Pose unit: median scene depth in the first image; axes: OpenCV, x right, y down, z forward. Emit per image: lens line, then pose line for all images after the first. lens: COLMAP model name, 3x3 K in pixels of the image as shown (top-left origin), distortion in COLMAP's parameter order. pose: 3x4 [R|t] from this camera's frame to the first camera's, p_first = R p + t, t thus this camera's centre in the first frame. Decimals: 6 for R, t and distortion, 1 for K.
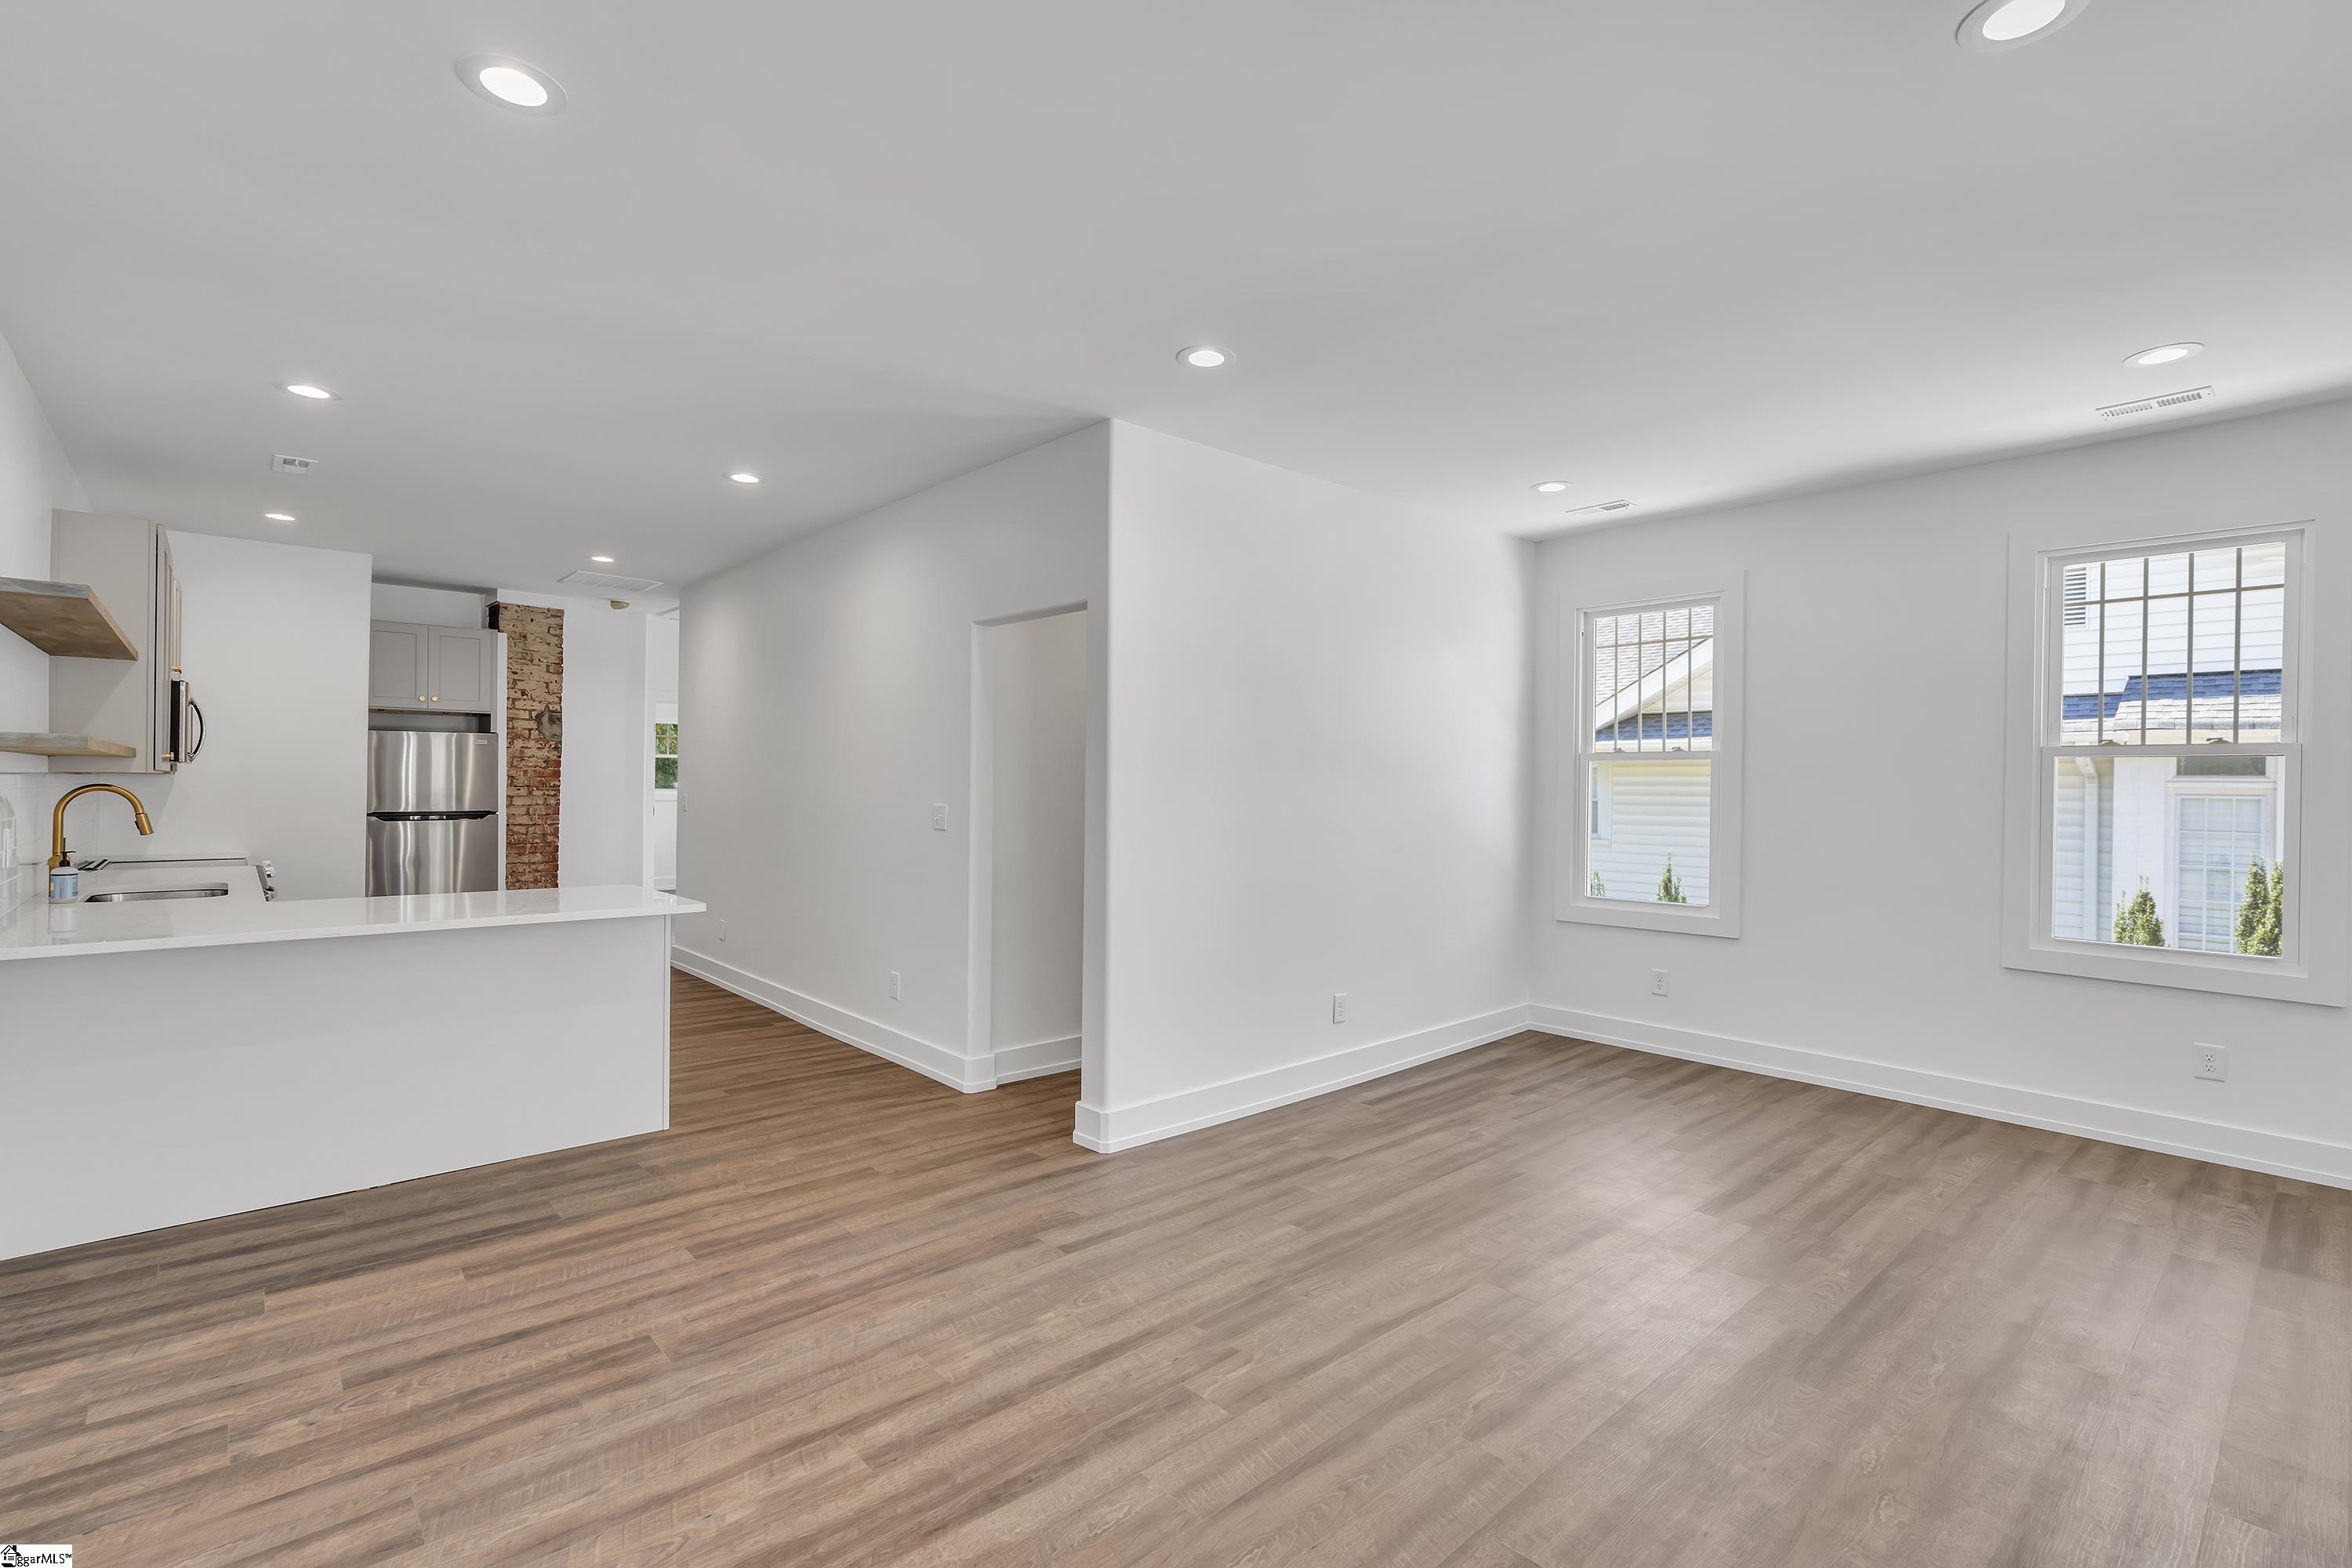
lens RADIAL K [[1063.6, 0, 1176.3], [0, 1063.6, 784.8], [0, 0, 1]] dist [-0.000672, -0.000017]
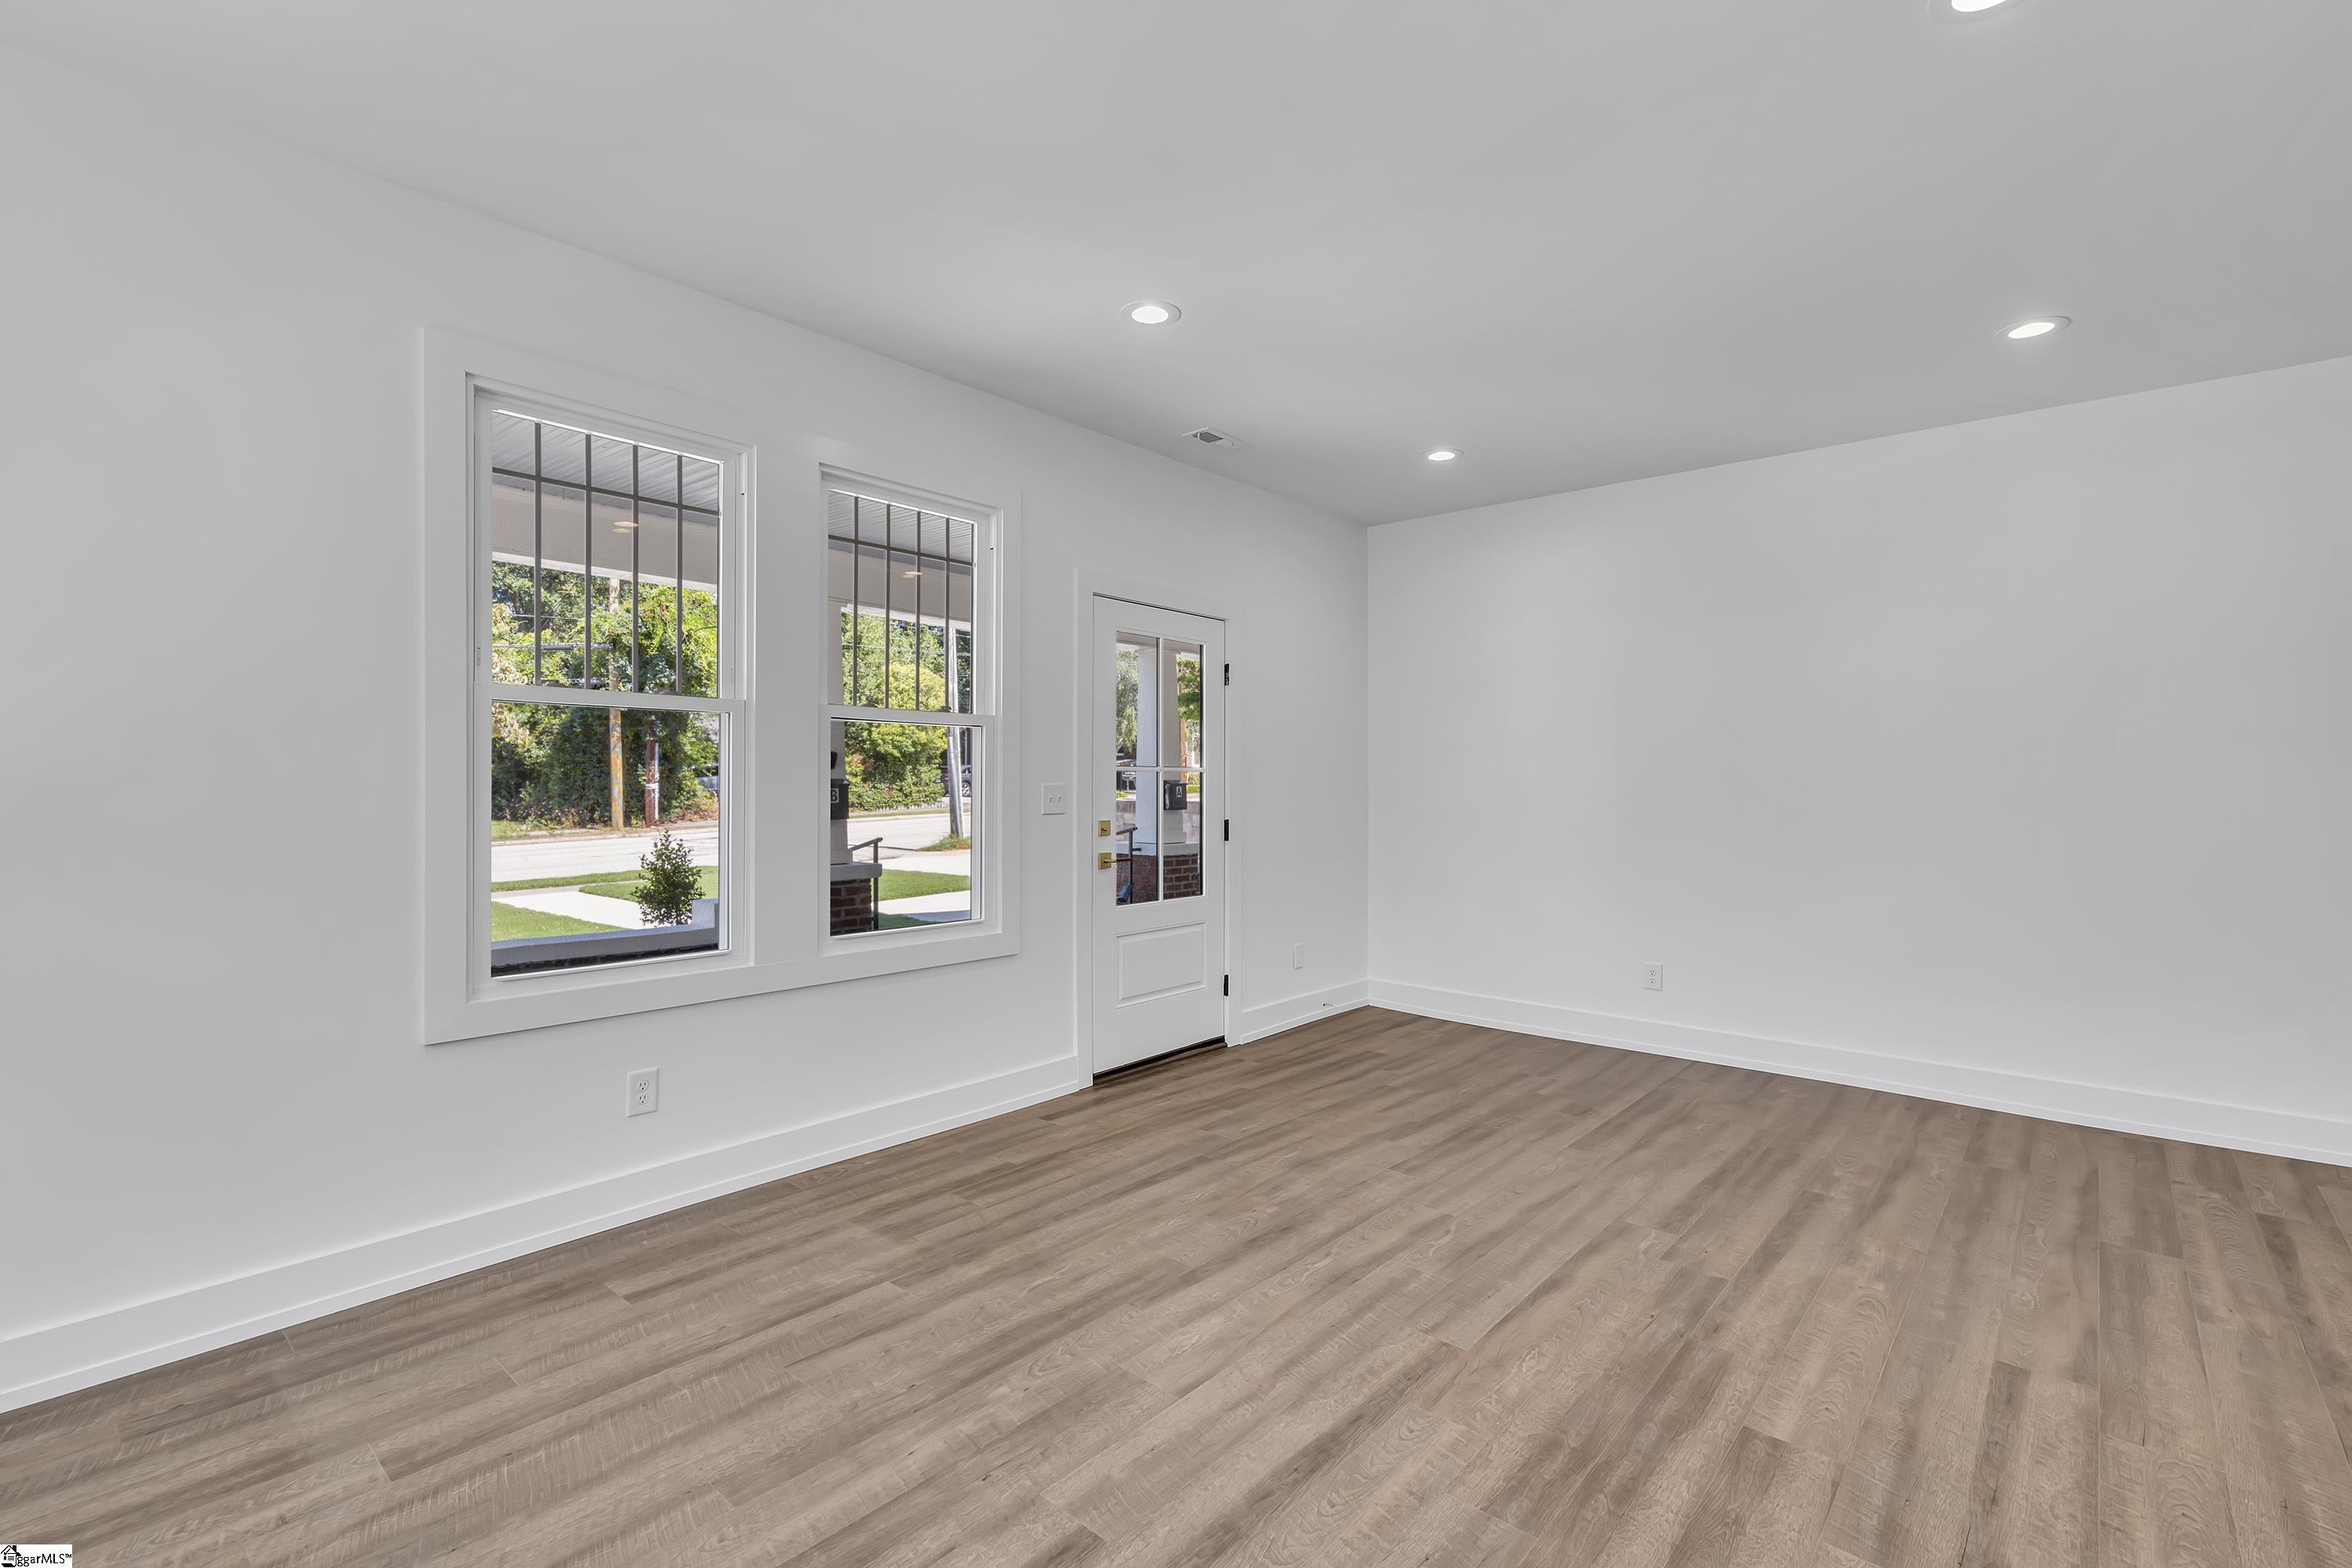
lens RADIAL K [[1063.6, 0, 1175.6], [0, 1063.6, 784.6], [0, 0, 1]] dist [-0.000672, -0.000017]
pose [[-0.992733, -0.014717, -0.119437, 0.697001], [-0.014936, 0.999888, 0.000944, 0.041228], [0.119409, 0.002721, -0.992841, 2.023652]]
